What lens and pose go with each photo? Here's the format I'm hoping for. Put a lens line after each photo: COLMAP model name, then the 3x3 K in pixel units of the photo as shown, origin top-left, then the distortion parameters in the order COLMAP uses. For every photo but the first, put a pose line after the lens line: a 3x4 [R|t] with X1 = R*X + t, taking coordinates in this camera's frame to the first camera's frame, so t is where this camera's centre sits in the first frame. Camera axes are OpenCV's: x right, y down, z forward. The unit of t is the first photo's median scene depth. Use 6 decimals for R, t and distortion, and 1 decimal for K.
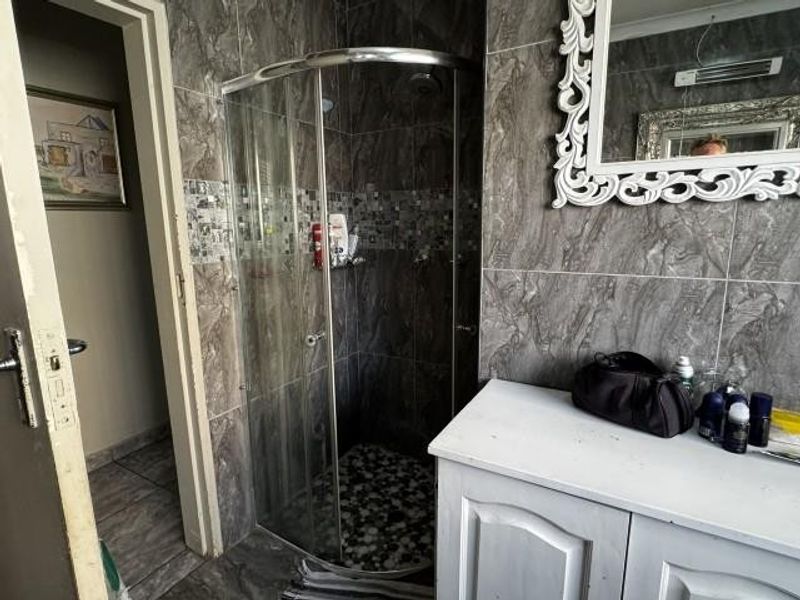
lens RADIAL K [[427.4, 0, 398.5], [0, 427.4, 298.2], [0, 0, 1]] dist [-0.001967, 0.000727]
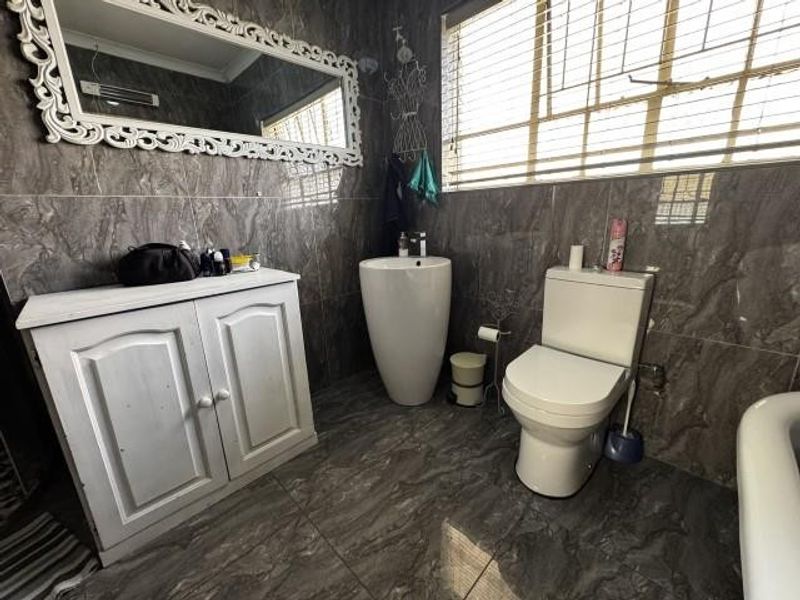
lens RADIAL K [[318.4, 0, 398.8], [0, 318.4, 301.7], [0, 0, 1]] dist [-0.002802, -0.000309]
pose [[0.248371, -0.243070, 0.937672, -0.404279], [0.210222, 0.958459, 0.192775, 0.300422], [-0.945578, 0.149239, 0.289152, -0.204535]]
